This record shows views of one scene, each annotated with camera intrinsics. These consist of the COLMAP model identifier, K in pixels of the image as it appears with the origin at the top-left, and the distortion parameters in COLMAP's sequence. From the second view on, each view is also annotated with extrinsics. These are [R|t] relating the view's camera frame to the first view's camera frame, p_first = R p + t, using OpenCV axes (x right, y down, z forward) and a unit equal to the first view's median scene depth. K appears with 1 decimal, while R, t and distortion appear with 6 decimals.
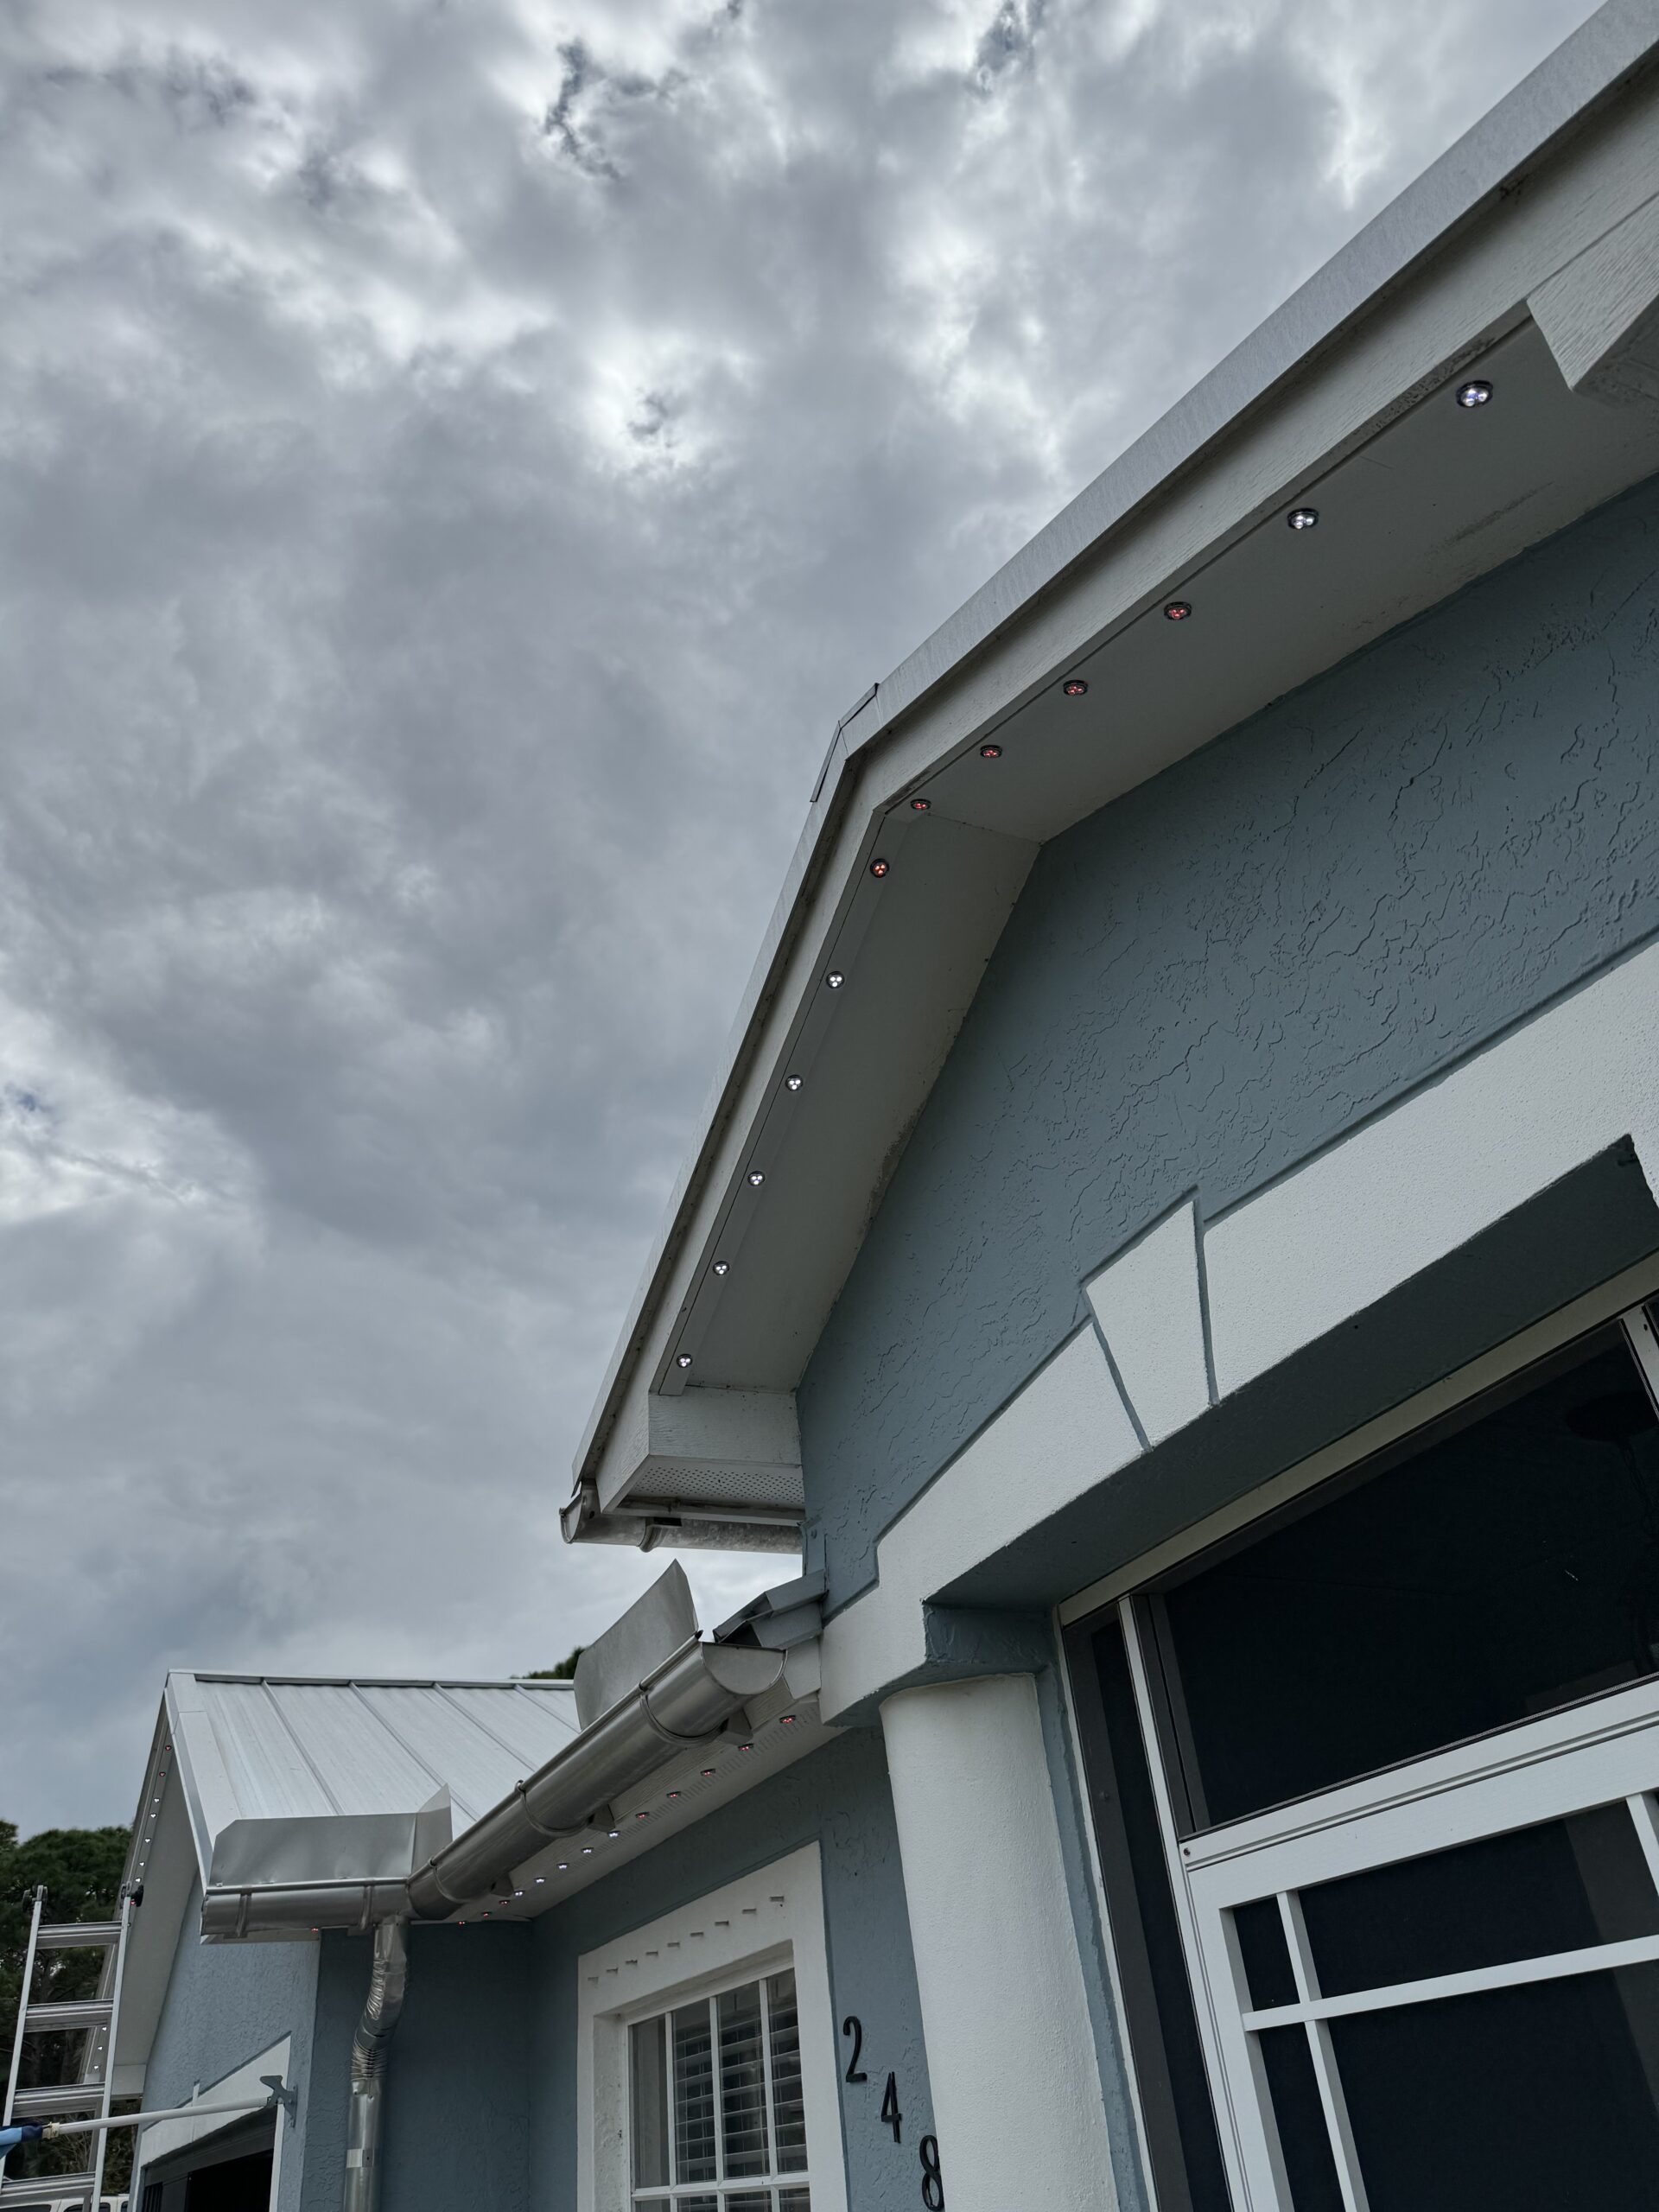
lens RADIAL K [[1592.4, 0, 829.9], [0, 1592.4, 1112.4], [0, 0, 1]] dist [-0.007795, -0.005617]
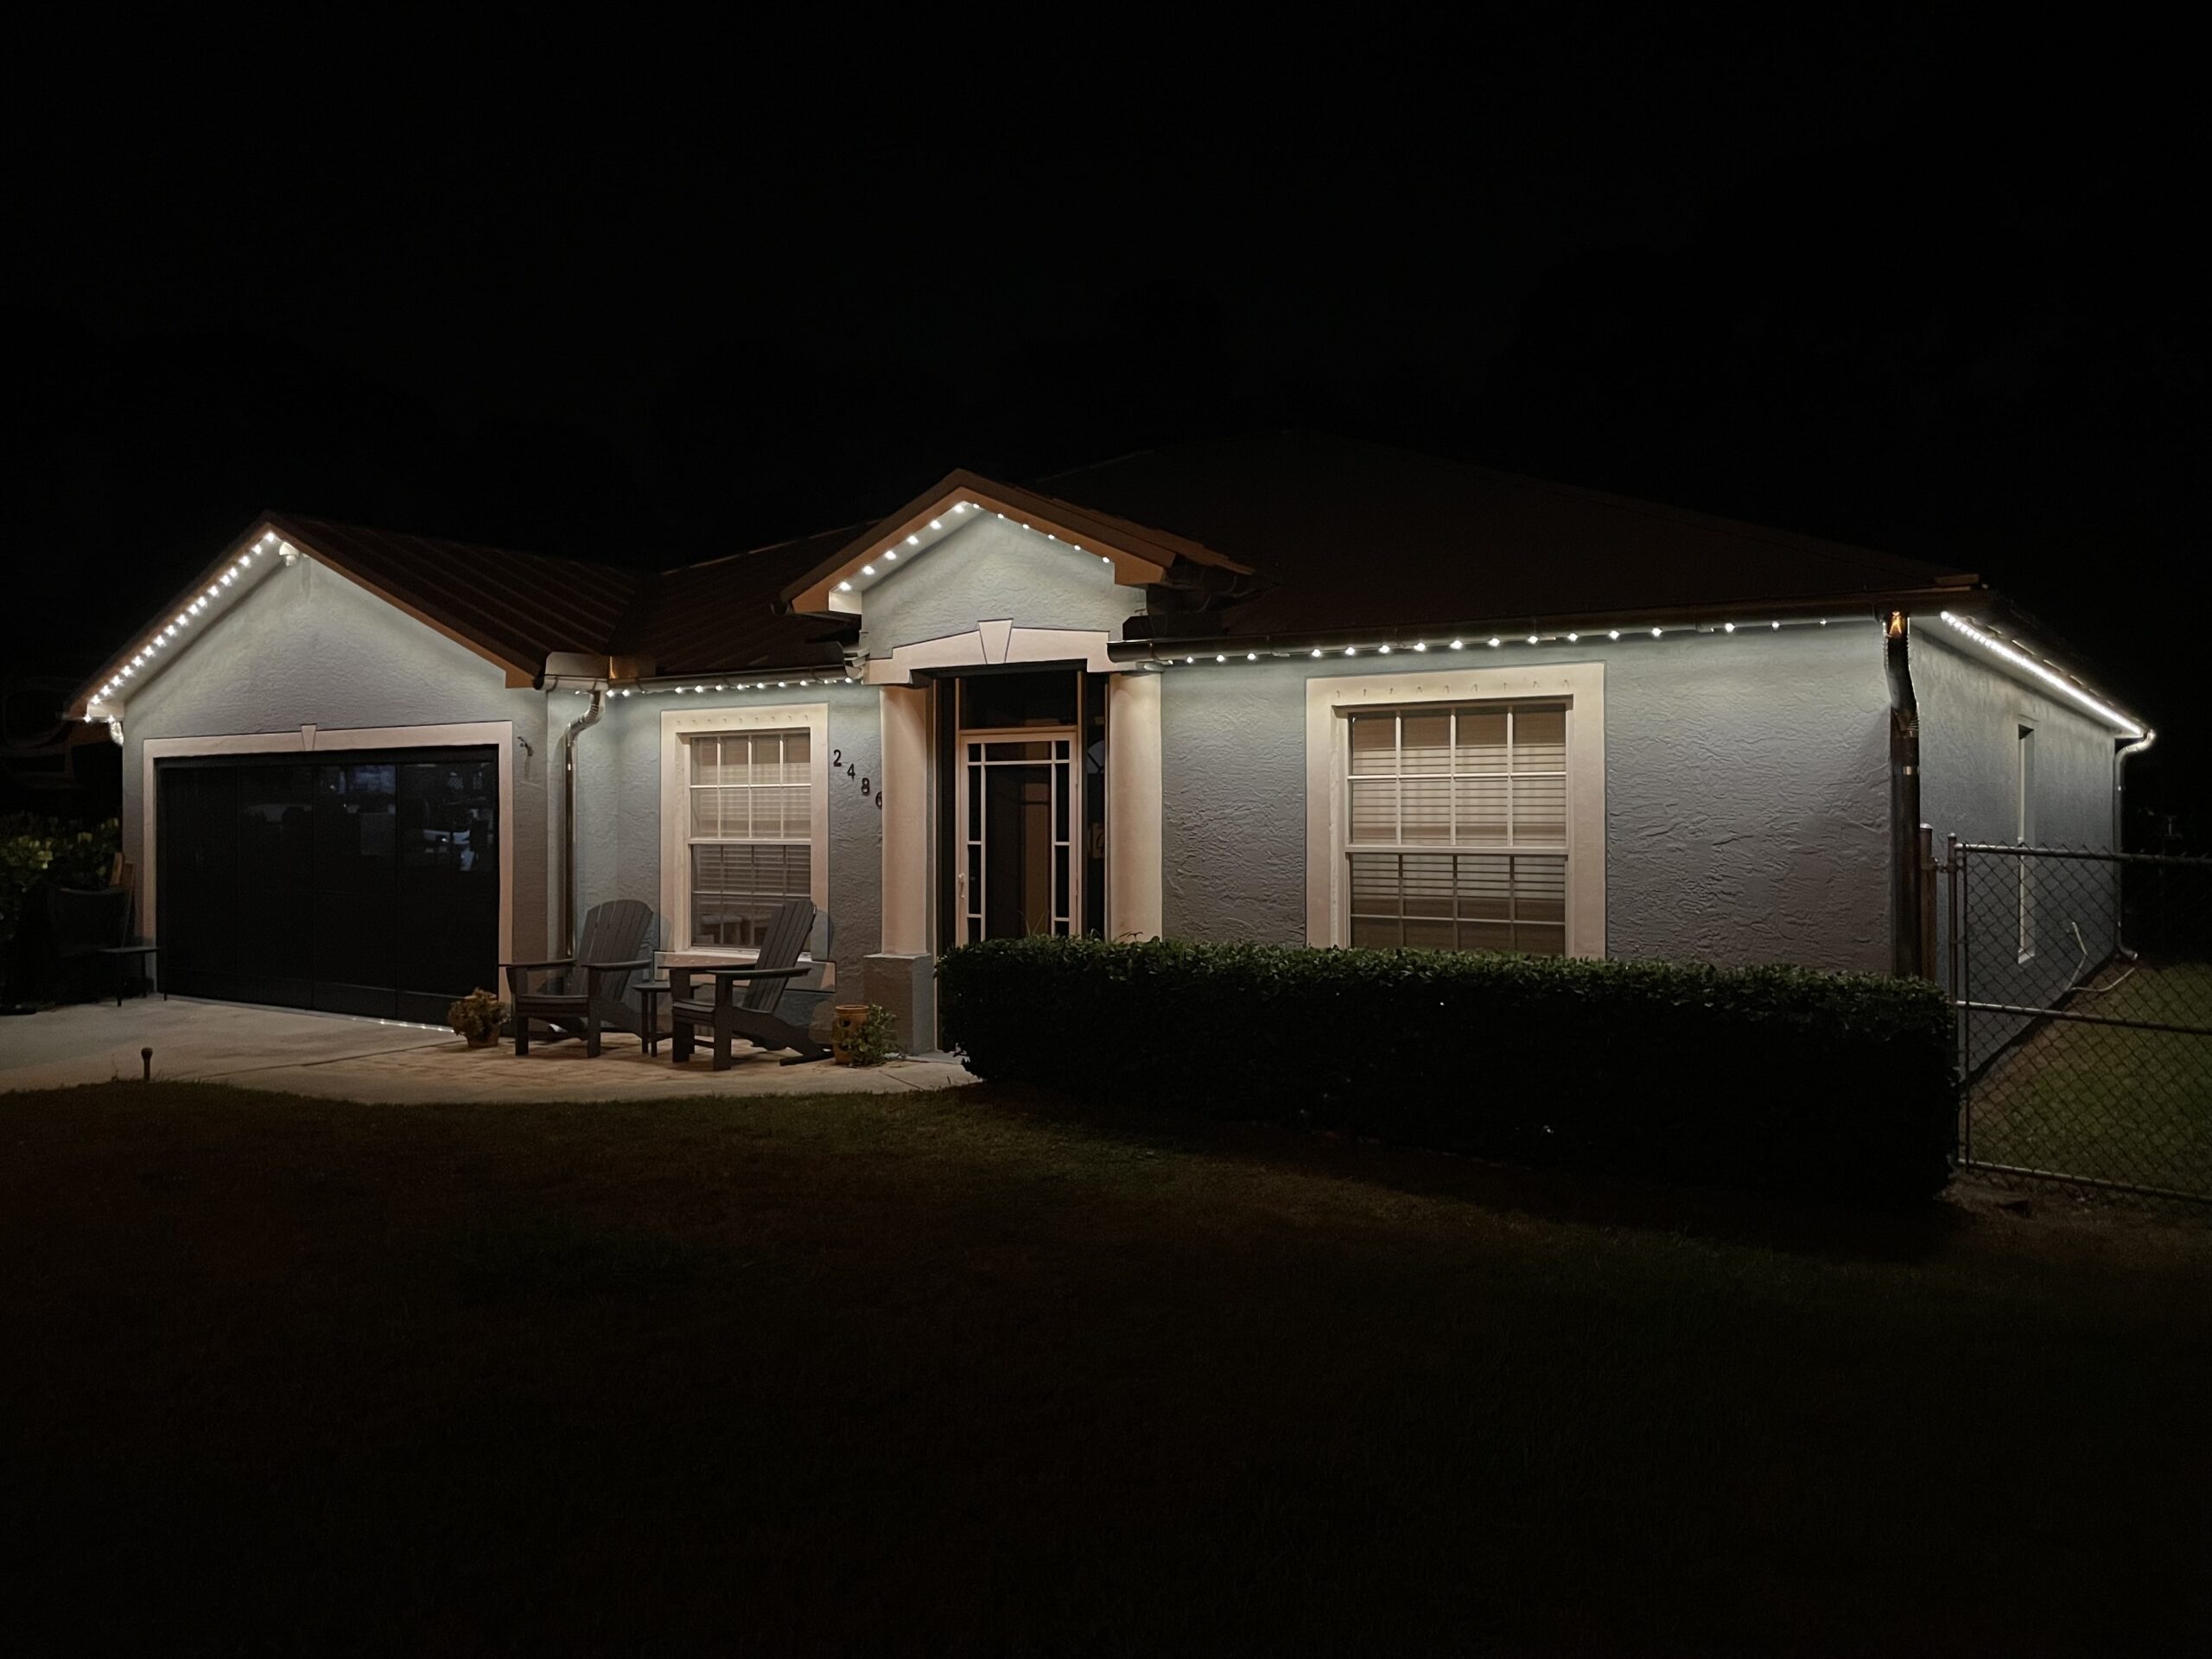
lens RADIAL K [[1899.5, 0, 1119.6], [0, 1899.5, 825.7], [0, 0, 1]] dist [0.070405, -0.128967]
pose [[0.854786, 0.079749, 0.512816, -2.415414], [-0.341030, 0.831149, 0.439192, -2.089027], [-0.391202, -0.550301, 0.737652, -3.767905]]
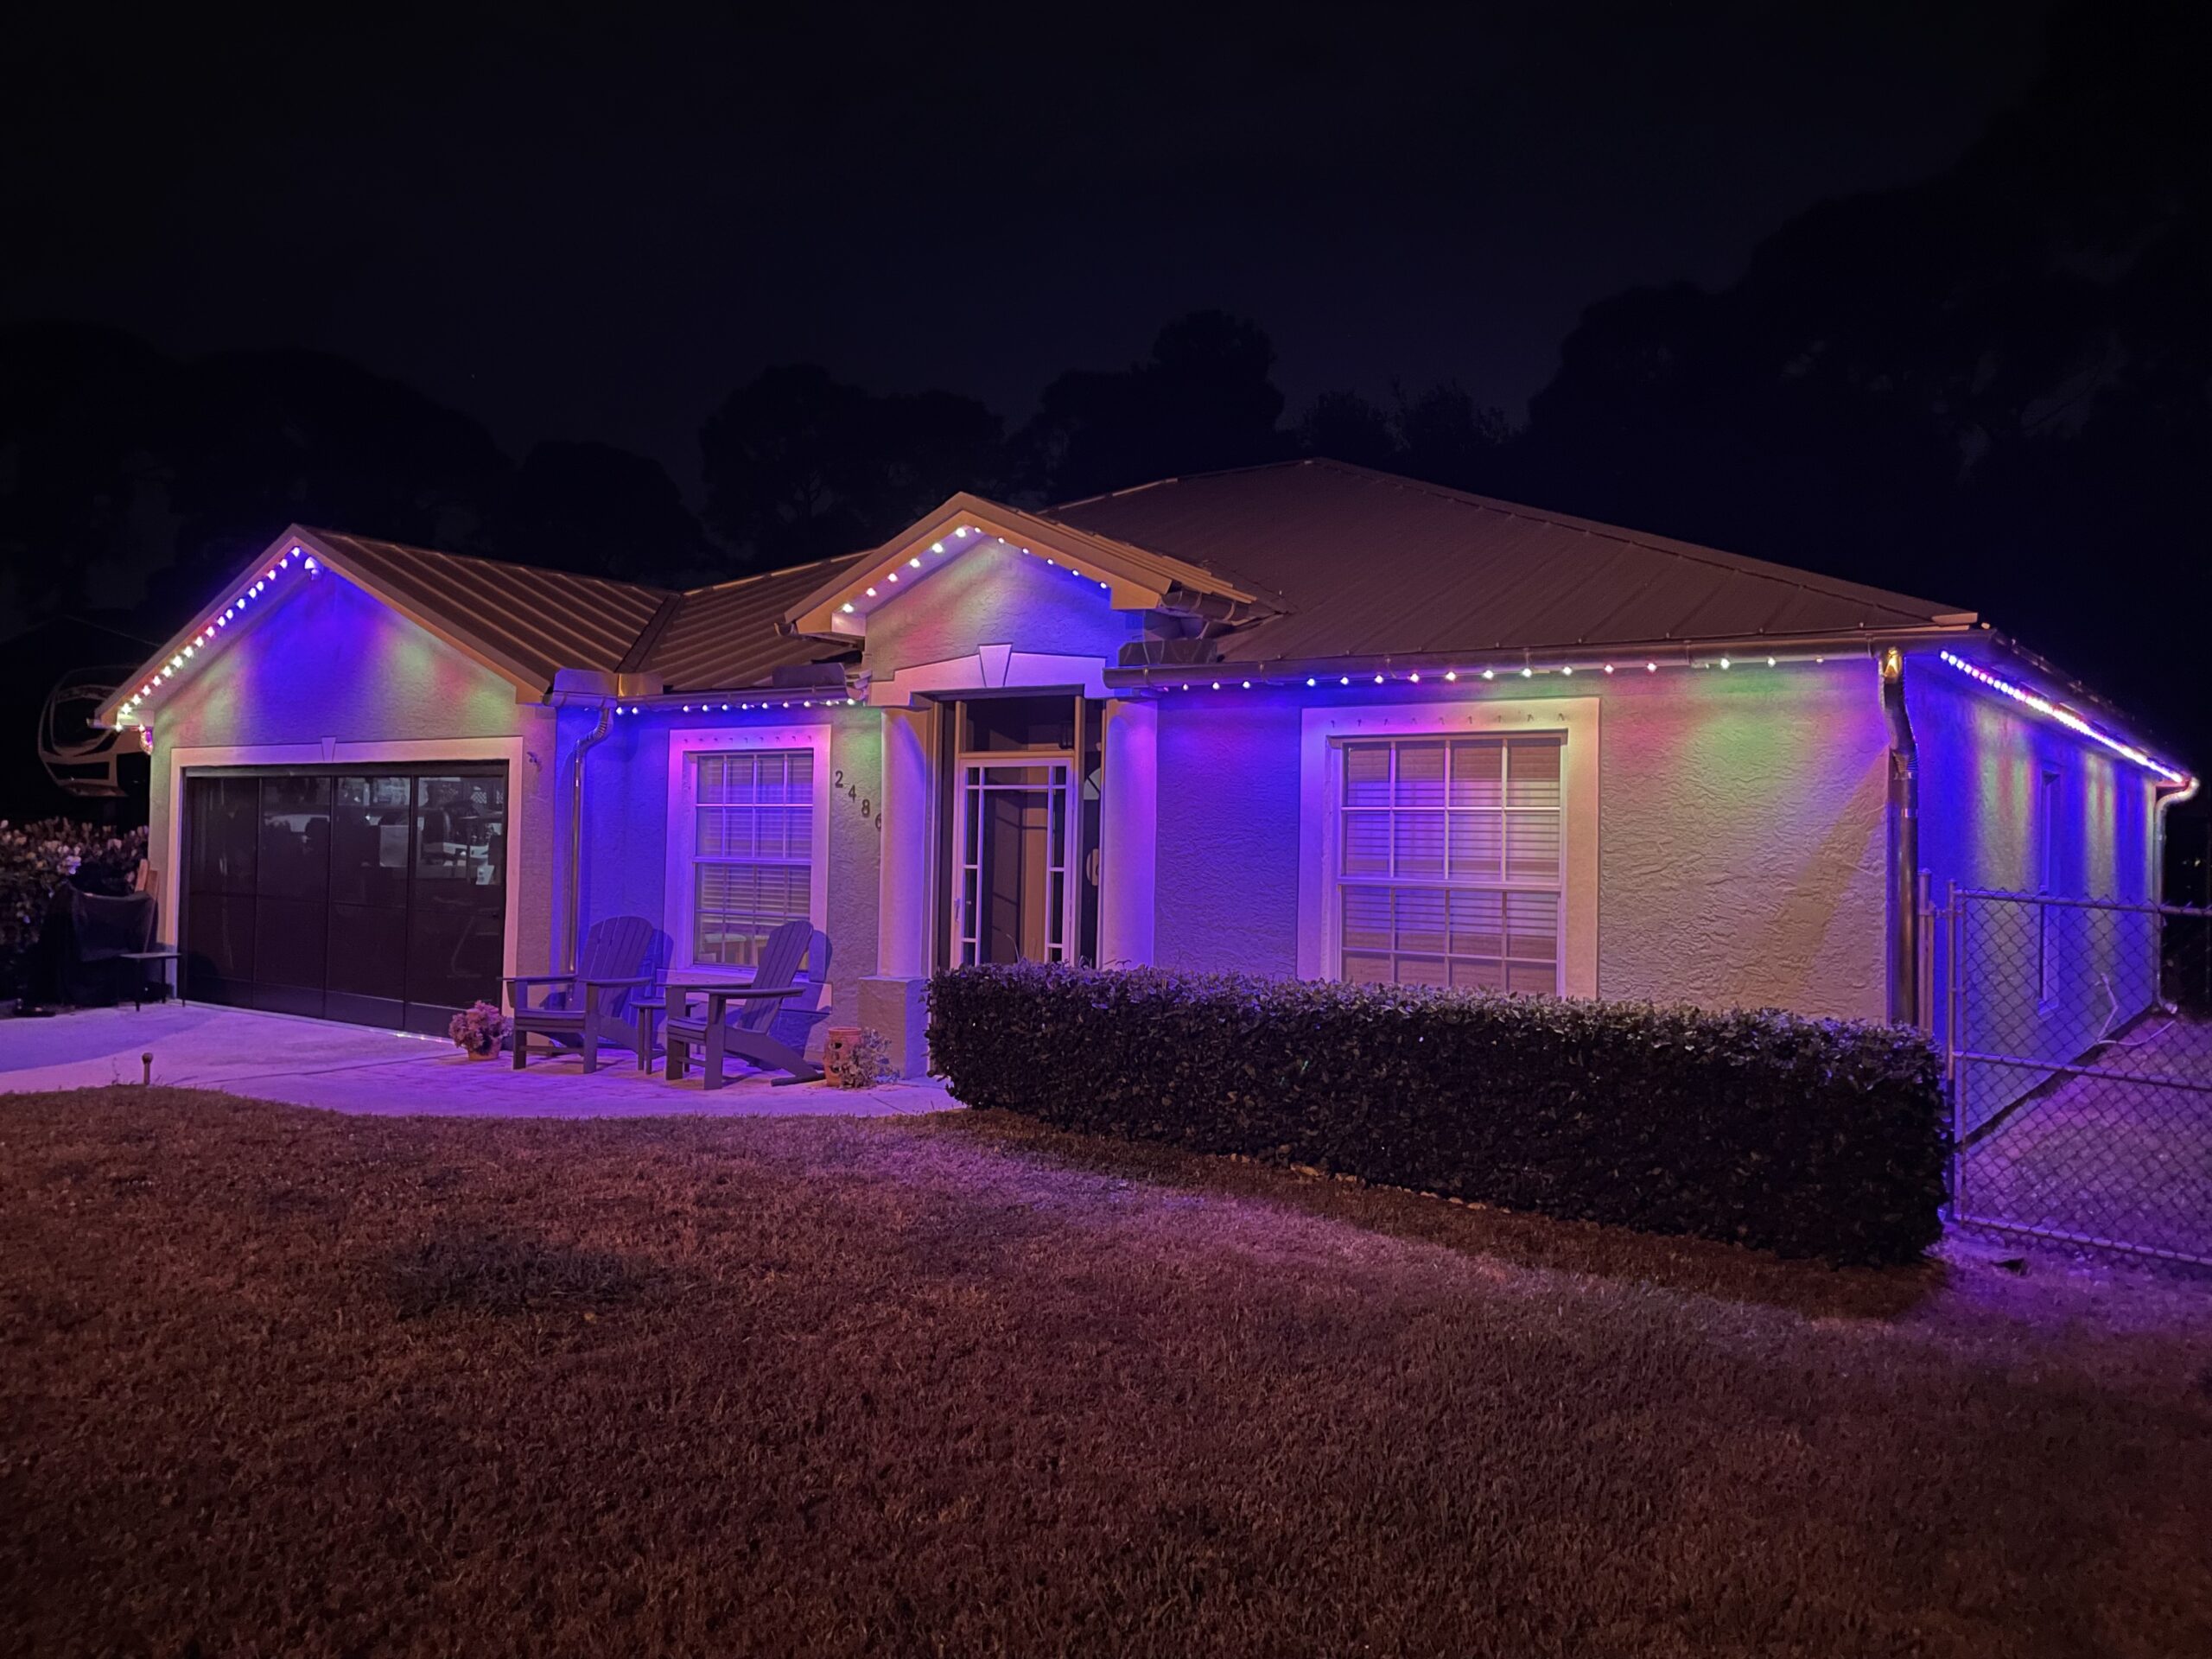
lens RADIAL K [[1899.5, 0, 1104.1], [0, 1899.5, 807.9], [0, 0, 1]] dist [0.070405, -0.128967]
pose [[0.870182, 0.109869, 0.480324, -2.250906], [-0.343168, 0.834663, 0.430783, -2.123445], [-0.353579, -0.539691, 0.764013, -3.803771]]
